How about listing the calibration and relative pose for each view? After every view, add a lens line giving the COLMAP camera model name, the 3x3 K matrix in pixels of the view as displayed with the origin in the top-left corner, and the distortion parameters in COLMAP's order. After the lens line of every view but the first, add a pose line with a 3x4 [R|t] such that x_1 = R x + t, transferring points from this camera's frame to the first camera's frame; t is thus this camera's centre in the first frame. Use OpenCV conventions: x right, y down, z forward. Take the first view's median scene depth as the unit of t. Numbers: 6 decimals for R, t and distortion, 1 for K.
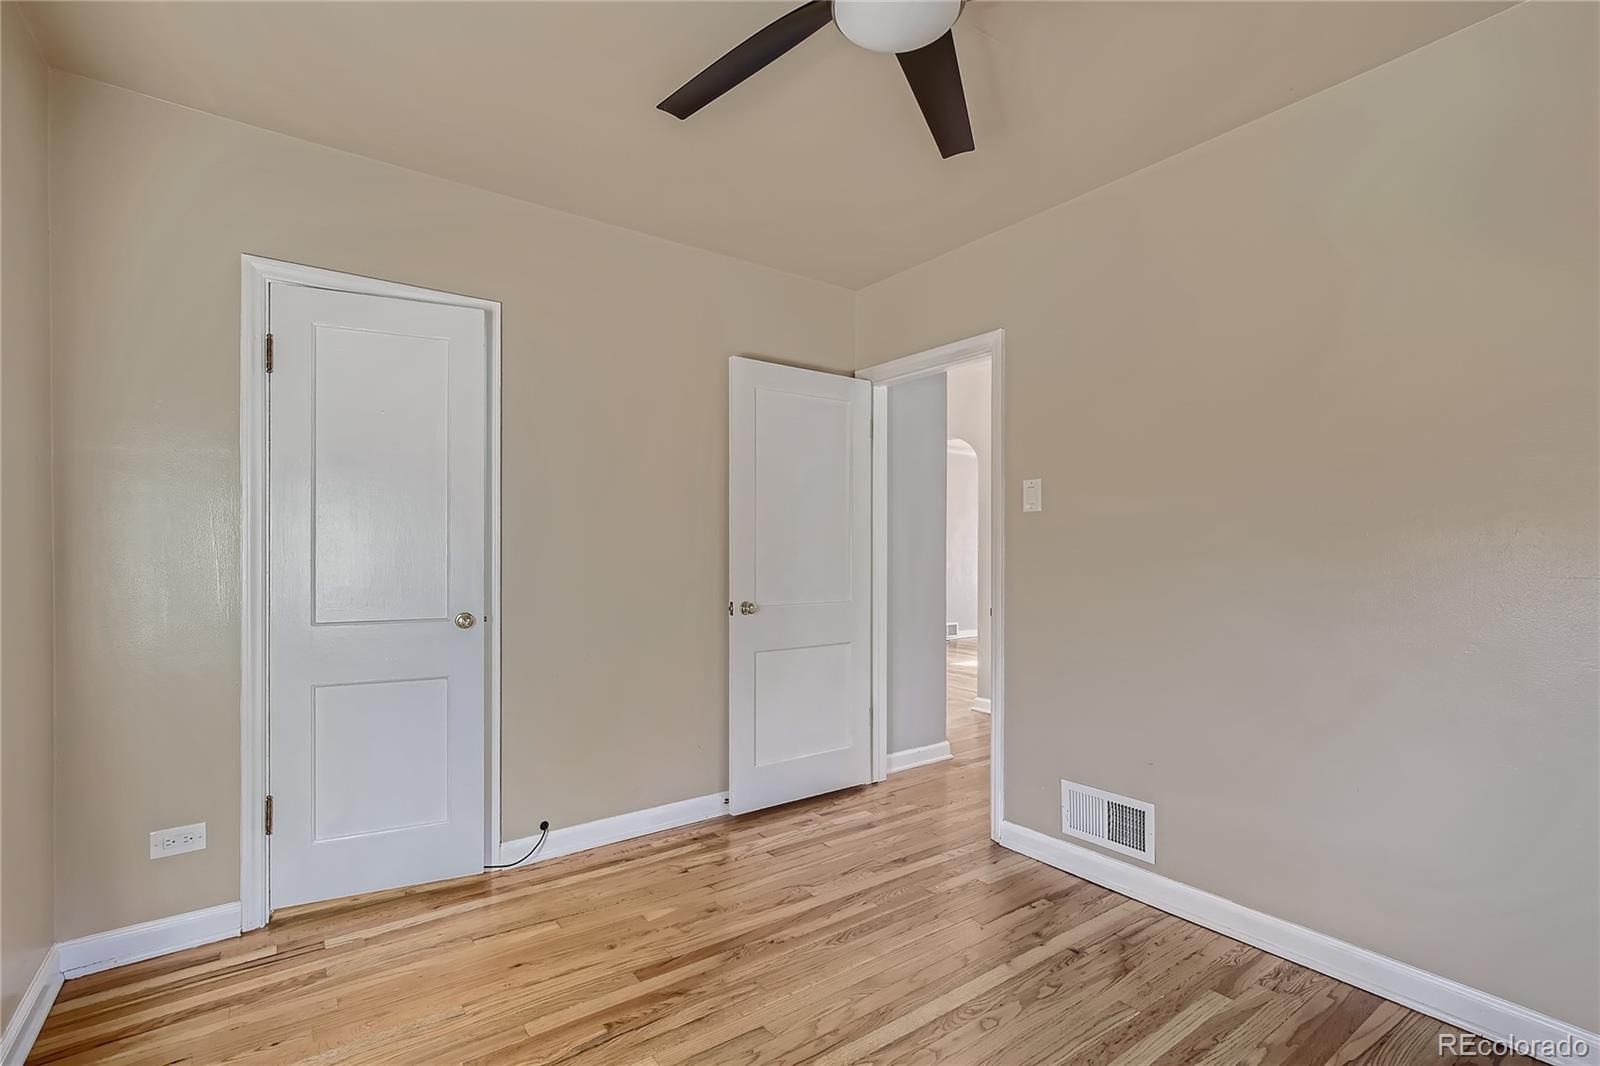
lens RADIAL K [[738.3, 0, 809.5], [0, 738.3, 540.9], [0, 0, 1]] dist [0.001956, 0.001053]
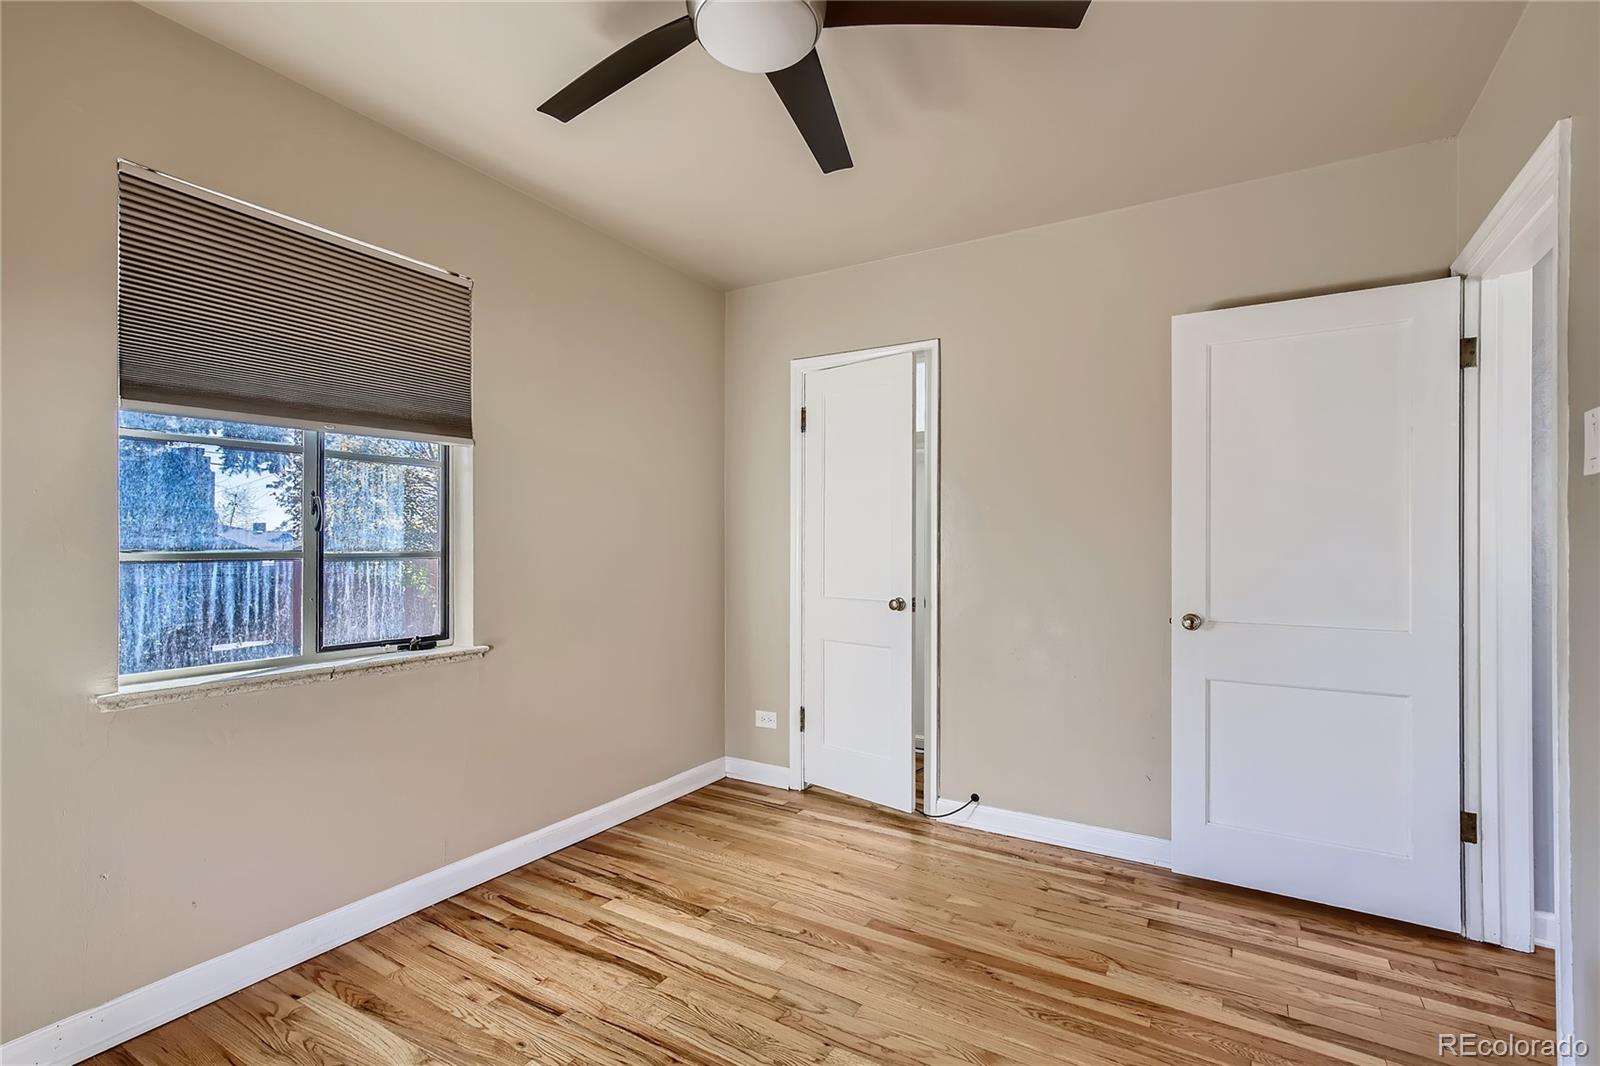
lens RADIAL K [[738.3, 0, 809.5], [0, 738.3, 540.9], [0, 0, 1]] dist [0.001956, 0.001053]
pose [[0.382072, -0.004420, -0.924122, 0.628480], [0.004266, 0.999986, -0.003019, 0.002880], [0.924123, -0.002789, 0.382085, 0.383026]]
